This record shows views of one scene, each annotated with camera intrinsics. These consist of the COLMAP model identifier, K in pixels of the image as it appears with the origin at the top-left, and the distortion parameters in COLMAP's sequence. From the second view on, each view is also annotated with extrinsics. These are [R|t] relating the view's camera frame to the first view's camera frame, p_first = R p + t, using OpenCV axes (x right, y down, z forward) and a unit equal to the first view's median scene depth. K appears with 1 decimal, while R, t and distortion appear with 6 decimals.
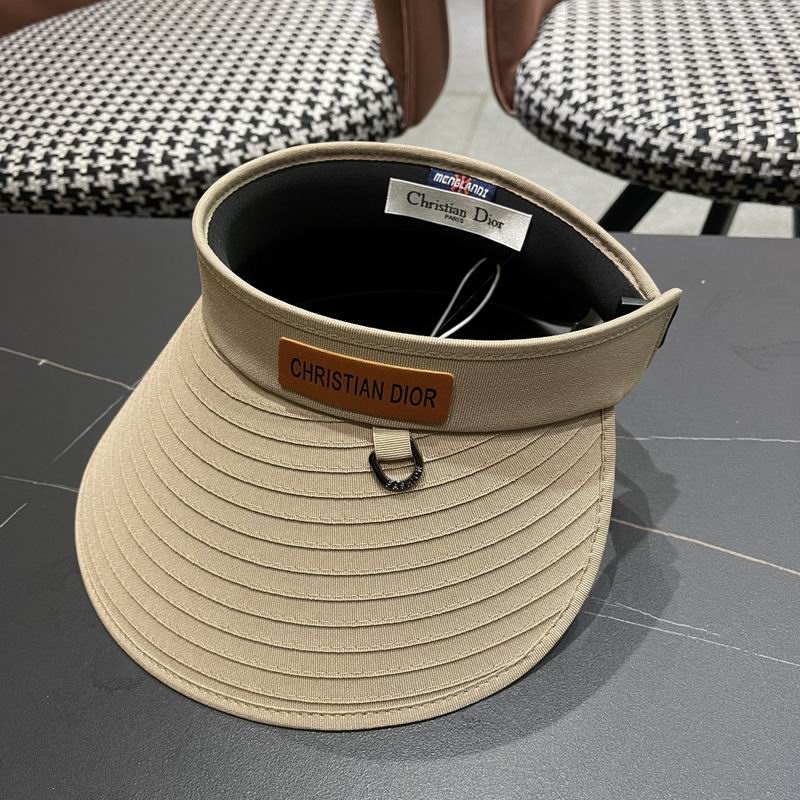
lens RADIAL K [[847.1, 0, 400.8], [0, 847.1, 395.7], [0, 0, 1]] dist [0.021077, 0.000000]
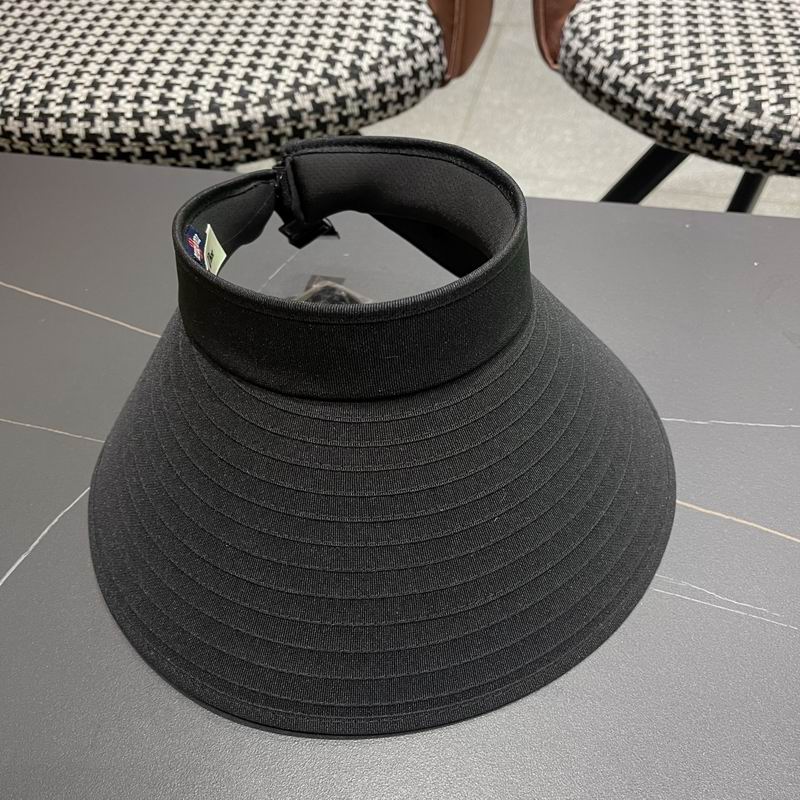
lens RADIAL K [[847.1, 0, 407.6], [0, 847.1, 408.4], [0, 0, 1]] dist [0.021077, 0.000000]
pose [[0.998889, 0.031743, 0.034828, -0.073410], [-0.035129, 0.994228, 0.101371, -0.037920], [-0.031409, -0.102482, 0.994239, -0.022095]]
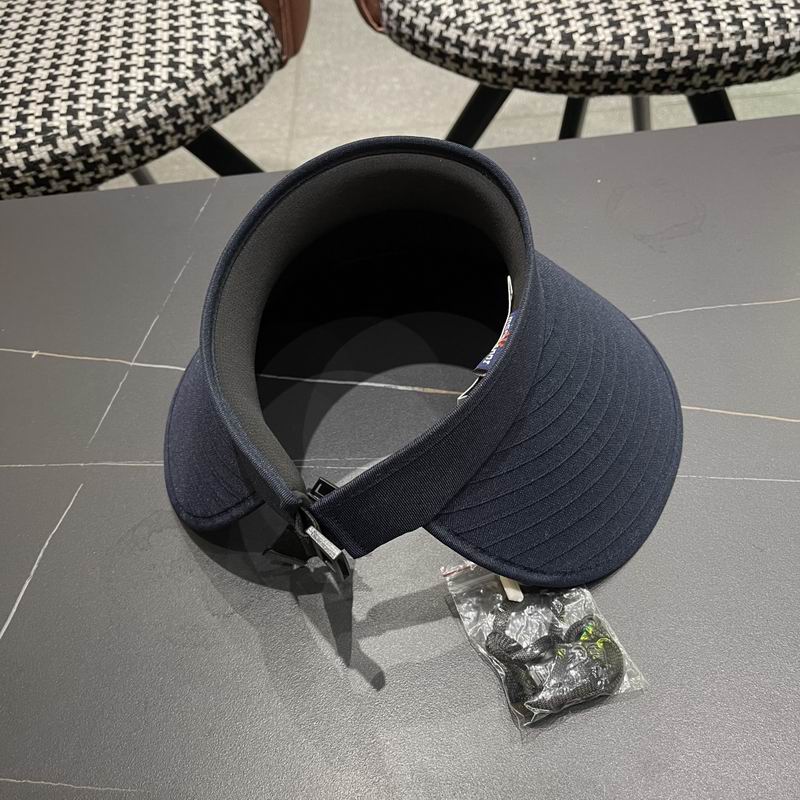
lens RADIAL K [[847.1, 0, 395.9], [0, 847.1, 401.7], [0, 0, 1]] dist [0.021077, 0.000000]
pose [[0.968954, -0.195231, 0.151701, -0.116806], [0.172172, 0.973161, 0.152692, -0.050035], [-0.177440, -0.121833, 0.976561, -0.100371]]
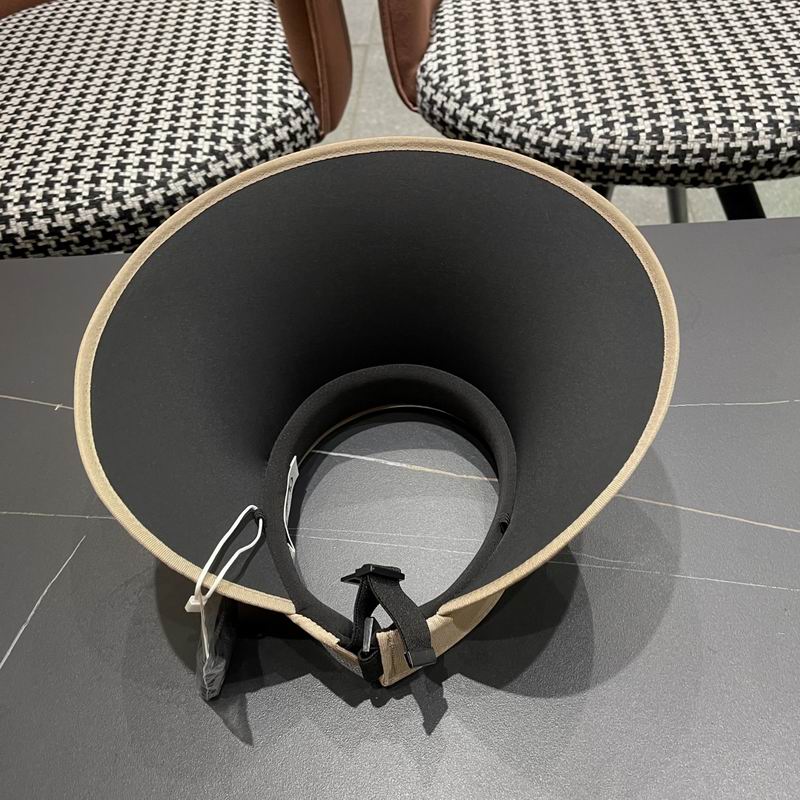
lens RADIAL K [[847.1, 0, 401.6], [0, 847.1, 391.6], [0, 0, 1]] dist [0.021077, 0.000000]
pose [[0.986019, -0.126720, 0.108211, -0.063187], [0.117019, 0.988882, 0.091750, -0.084038], [-0.118634, -0.077805, 0.989885, -0.146513]]
